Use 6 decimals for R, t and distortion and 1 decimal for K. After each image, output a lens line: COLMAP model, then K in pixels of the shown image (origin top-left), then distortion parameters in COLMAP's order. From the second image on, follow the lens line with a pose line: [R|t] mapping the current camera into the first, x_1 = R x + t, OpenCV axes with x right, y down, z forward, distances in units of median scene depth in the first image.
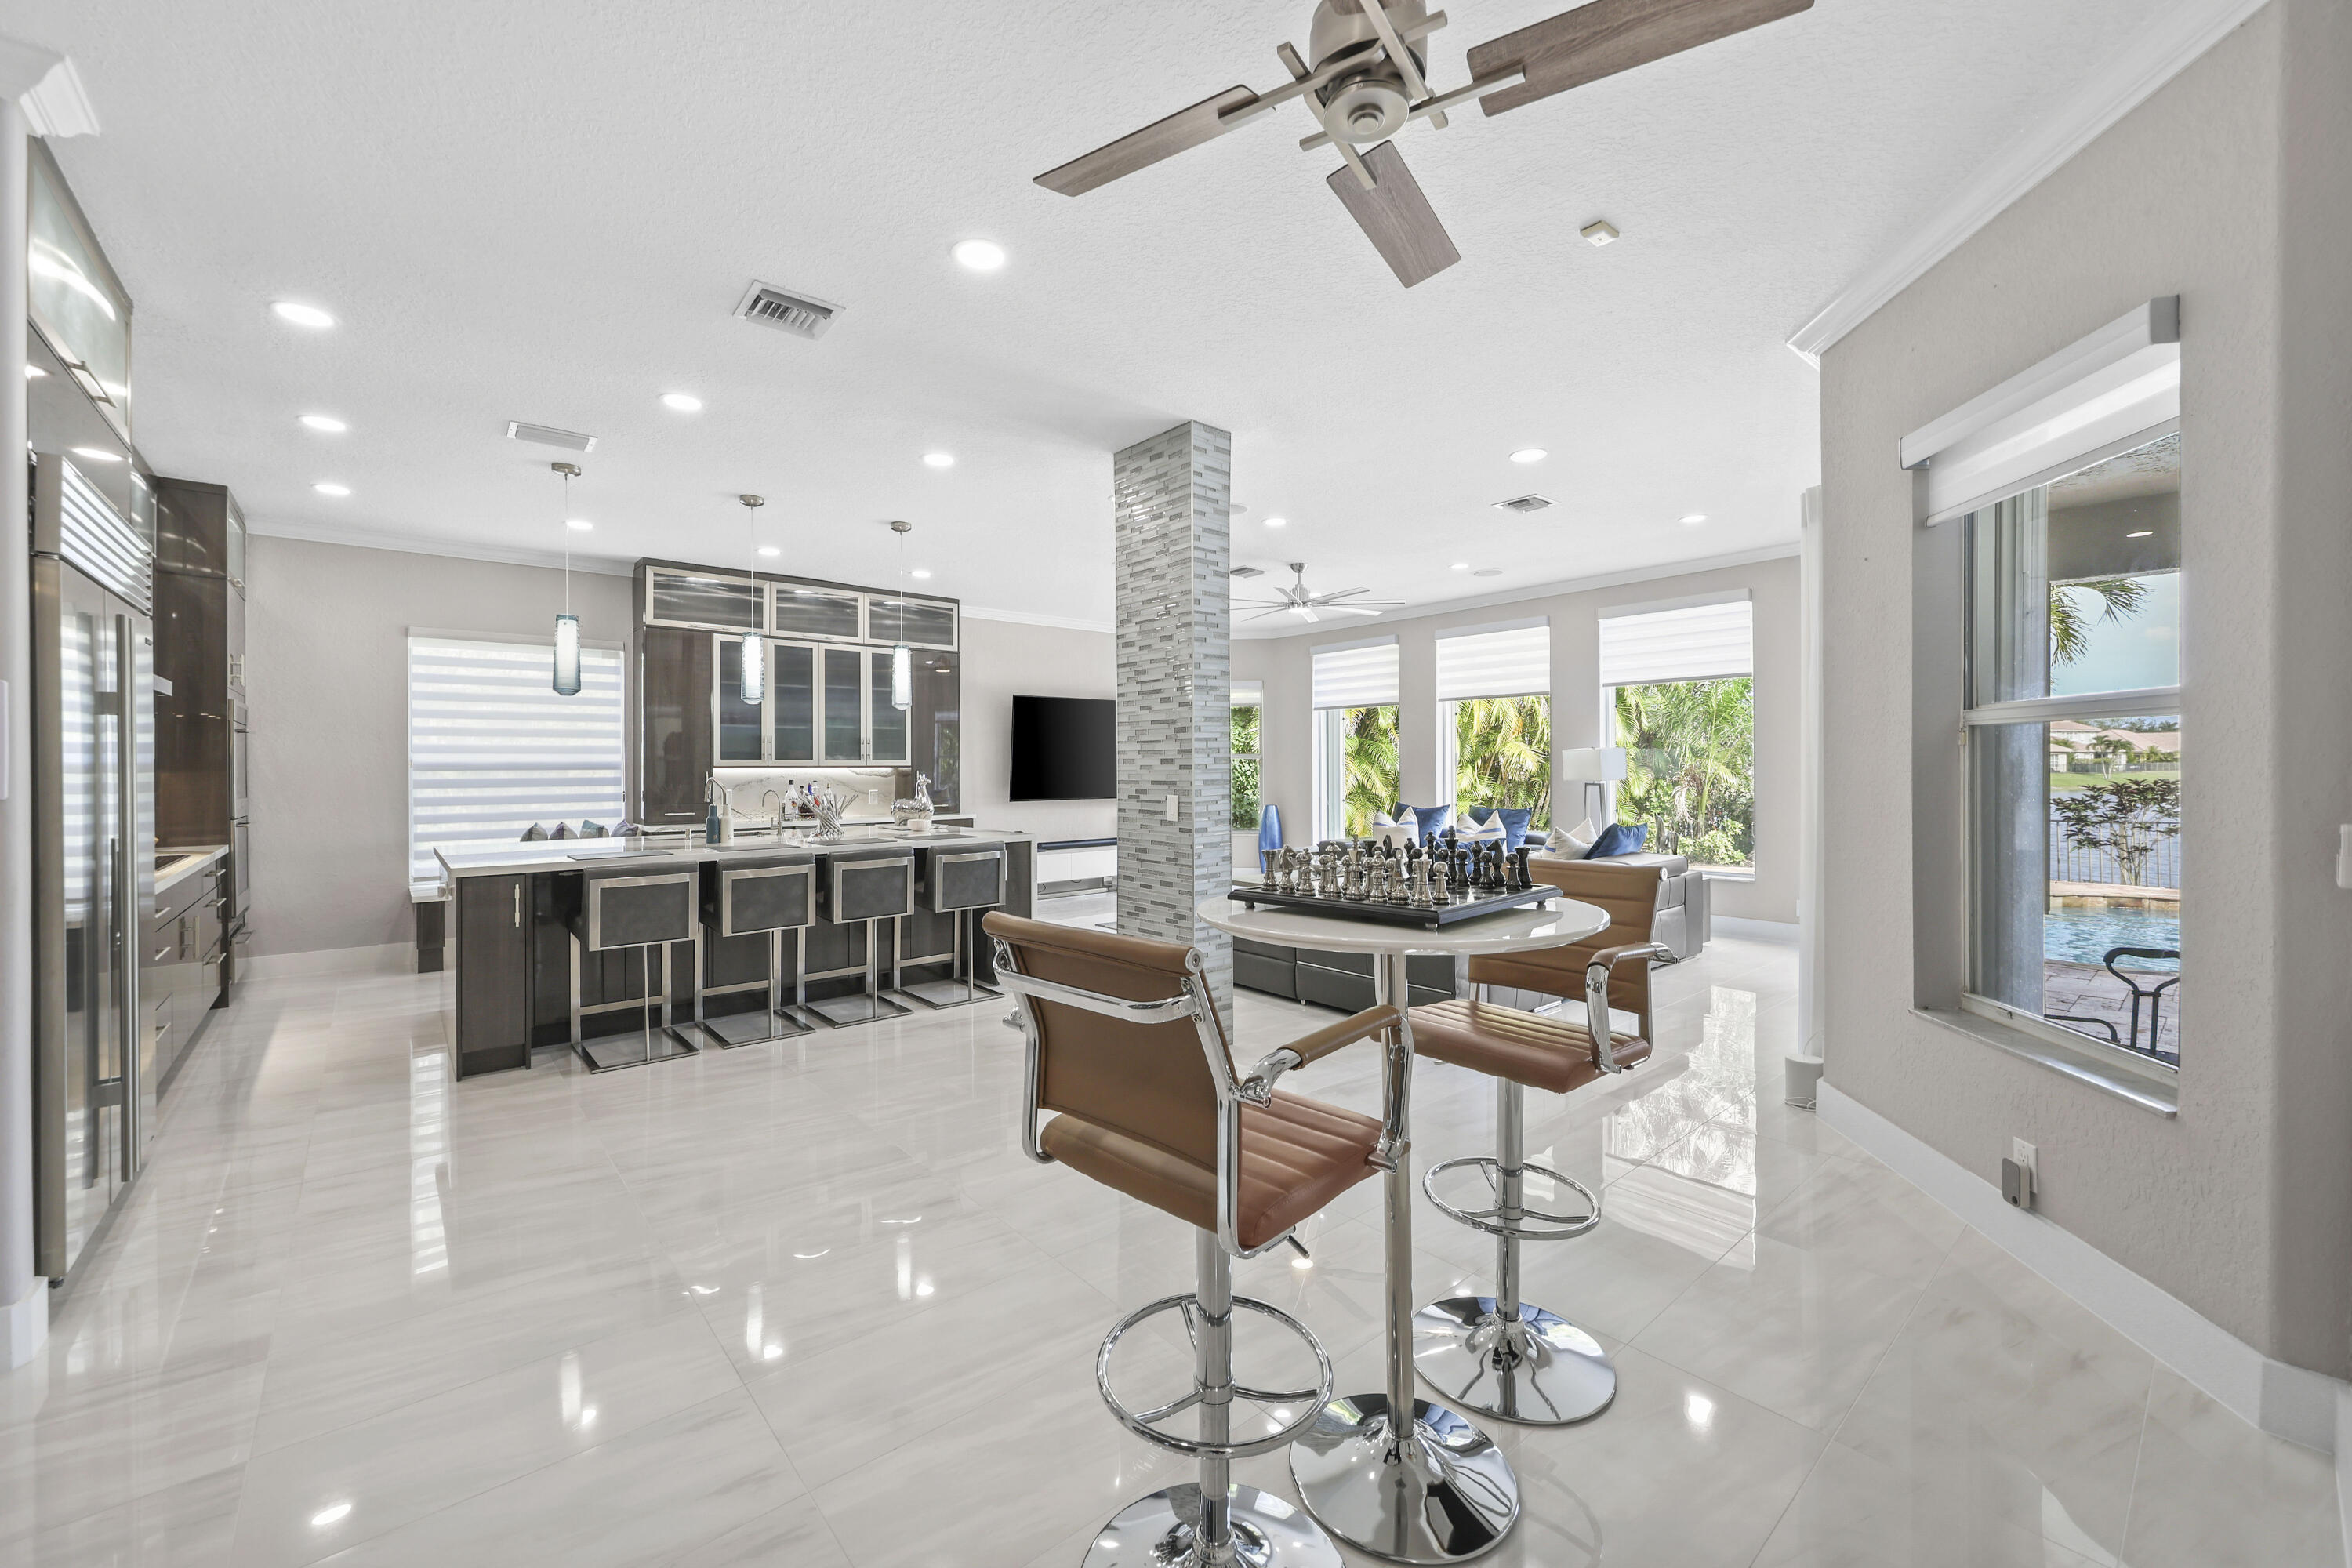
lens RADIAL K [[906.7, 0, 1155.0], [0, 906.7, 763.8], [0, 0, 1]] dist [0.000634, -0.000112]
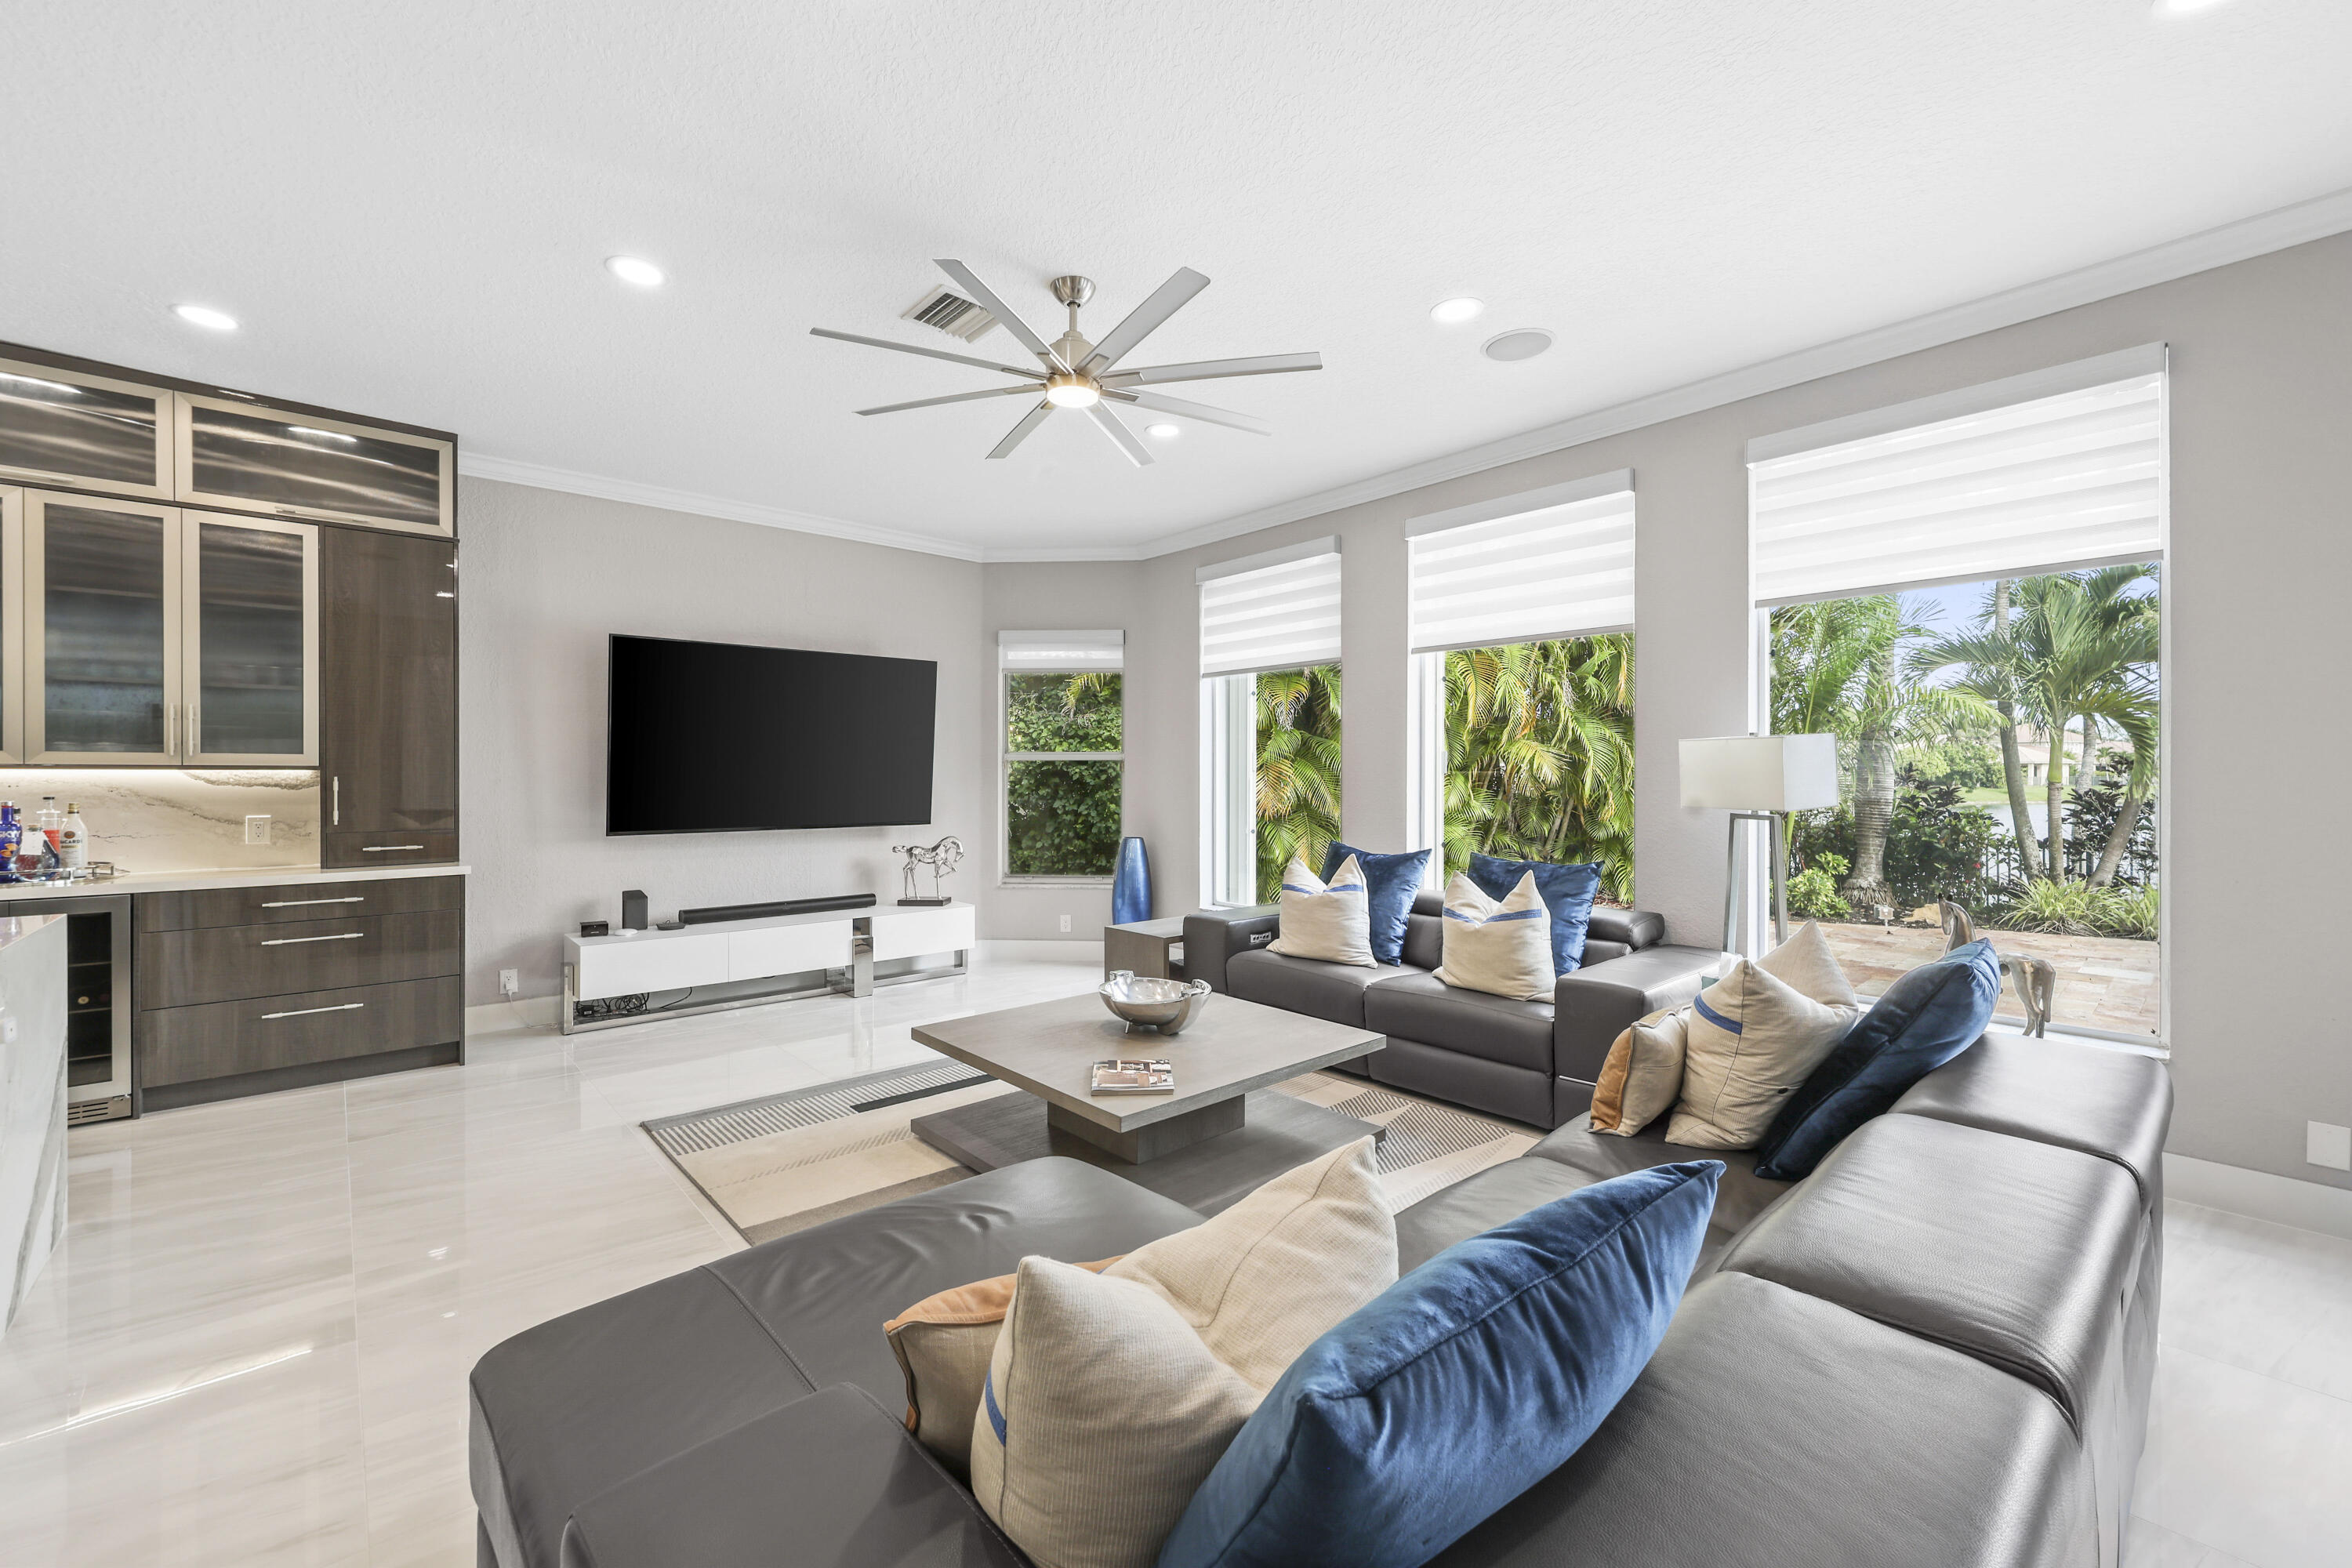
lens RADIAL K [[949.2, 0, 1141.5], [0, 949.2, 772.0], [0, 0, 1]] dist [0.007172, 0.000206]
pose [[0.999863, 0.005858, 0.015452, 0.165021], [-0.005877, 0.999982, 0.001236, 0.001948], [-0.015444, -0.001327, 0.999880, 0.502103]]
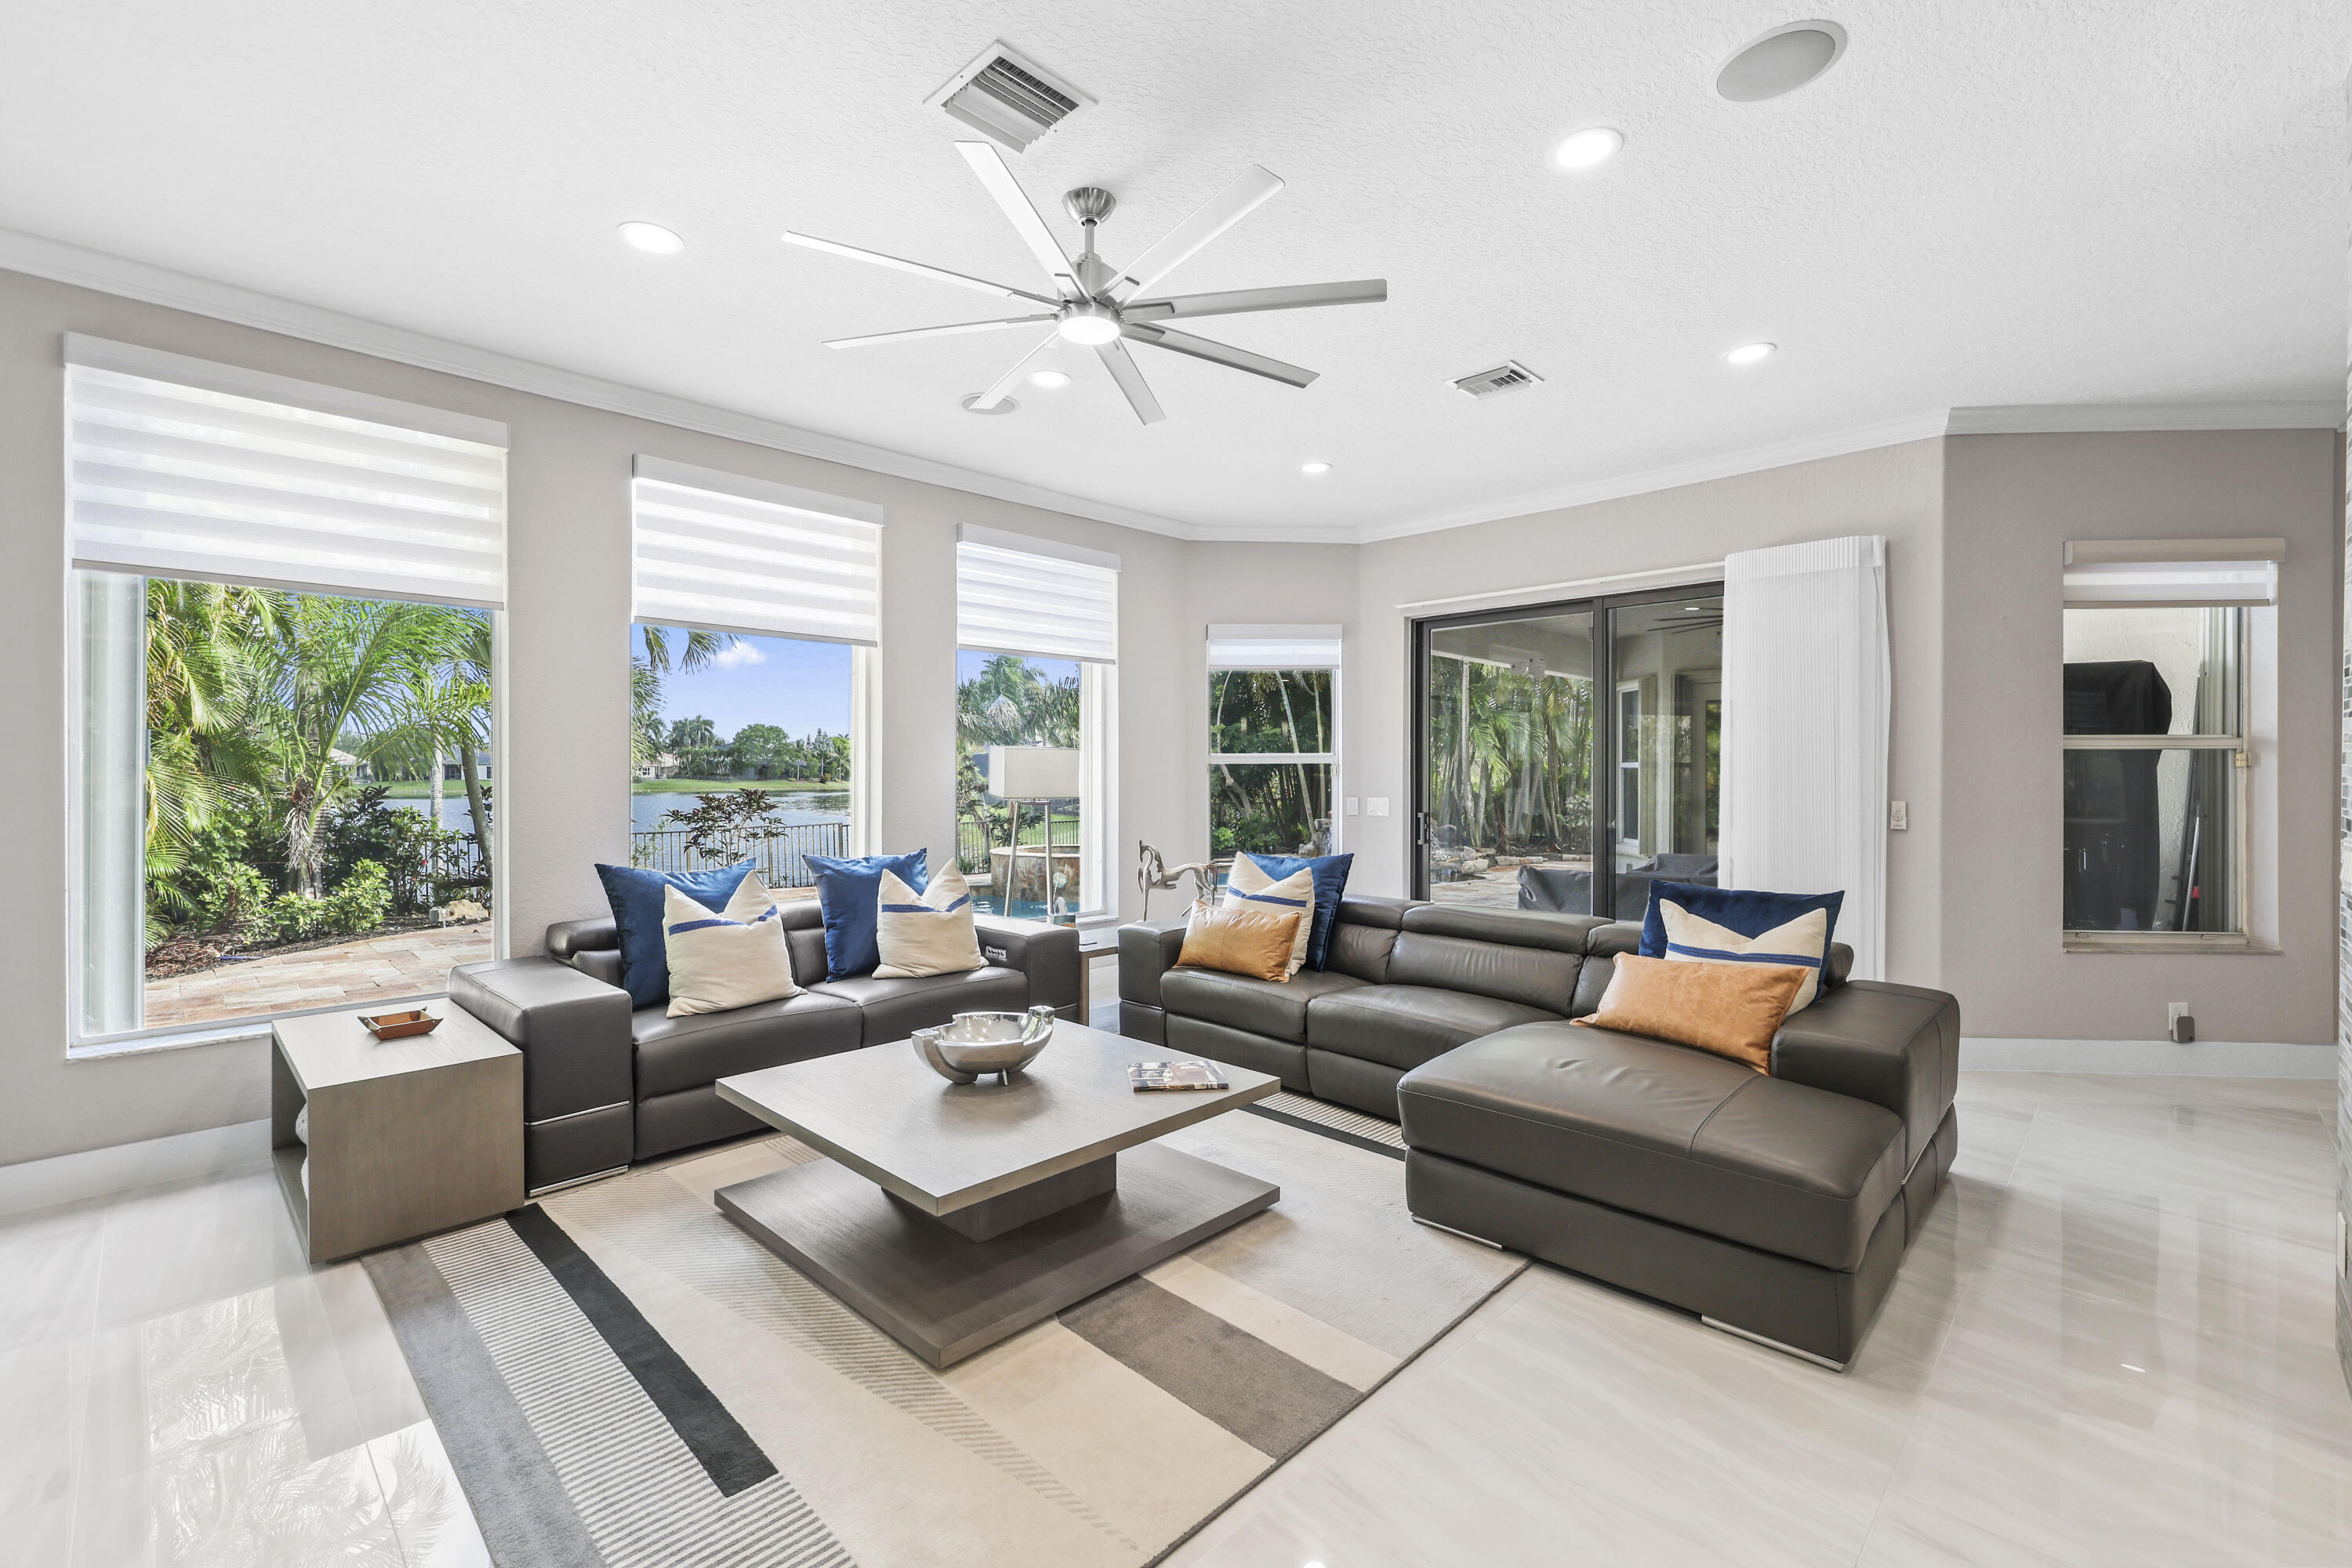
lens RADIAL K [[974.7, 0, 1162.7], [0, 974.7, 783.5], [0, 0, 1]] dist [0.001137, 0.000080]
pose [[-0.090766, -0.004967, 0.995860, -0.200087], [-0.000876, 0.999988, 0.004908, 0.006911], [-0.995872, -0.000427, -0.090769, 0.907436]]
